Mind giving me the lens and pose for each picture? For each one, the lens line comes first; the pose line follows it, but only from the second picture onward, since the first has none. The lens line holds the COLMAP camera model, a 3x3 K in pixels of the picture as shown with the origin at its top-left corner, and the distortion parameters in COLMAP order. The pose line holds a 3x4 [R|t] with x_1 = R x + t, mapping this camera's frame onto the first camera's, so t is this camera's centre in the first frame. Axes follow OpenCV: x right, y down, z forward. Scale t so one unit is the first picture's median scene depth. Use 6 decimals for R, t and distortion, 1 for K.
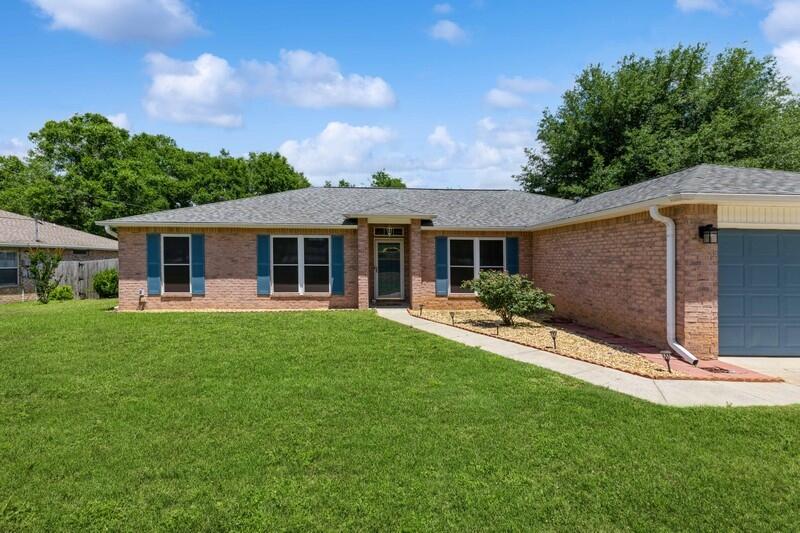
lens RADIAL K [[361.0, 0, 400.6], [0, 361.0, 268.3], [0, 0, 1]] dist [0.002064, 0.000153]
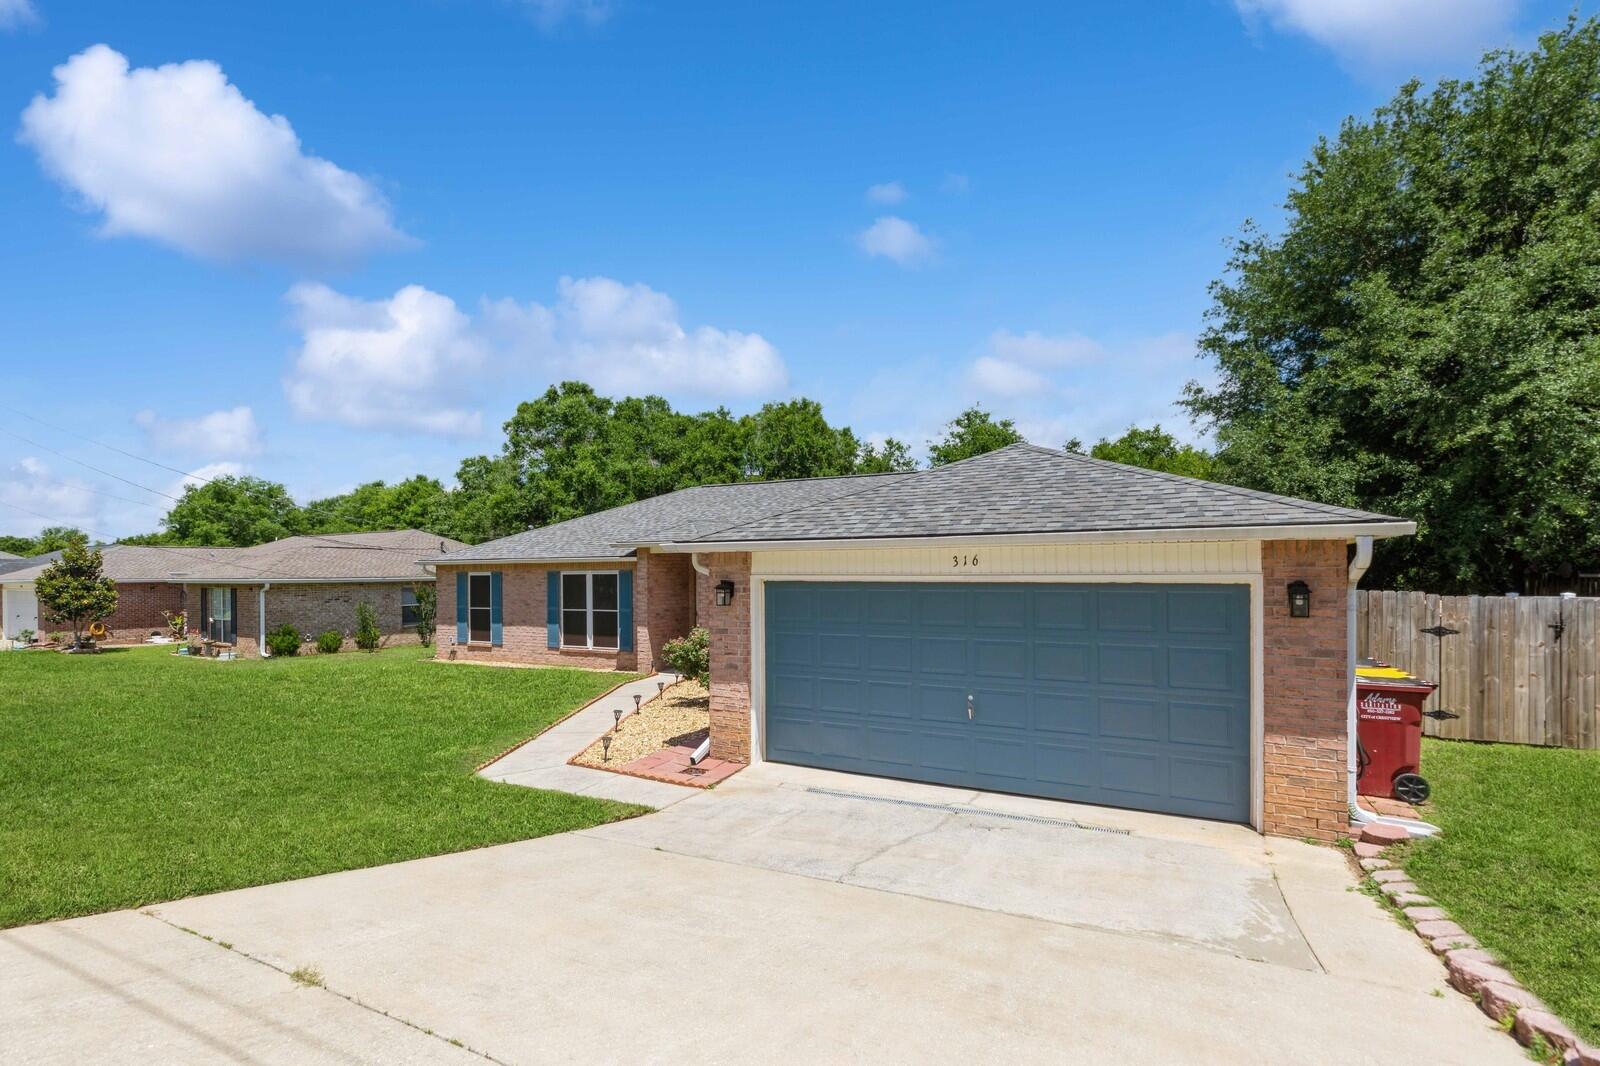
lens RADIAL K [[721.9, 0, 763.9], [0, 721.9, 587.9], [0, 0, 1]] dist [0.002064, 0.000153]
pose [[0.860912, -0.004929, -0.508730, 0.809645], [0.002186, 0.999980, -0.005989, -0.046301], [0.508749, 0.004044, 0.860905, -0.117453]]
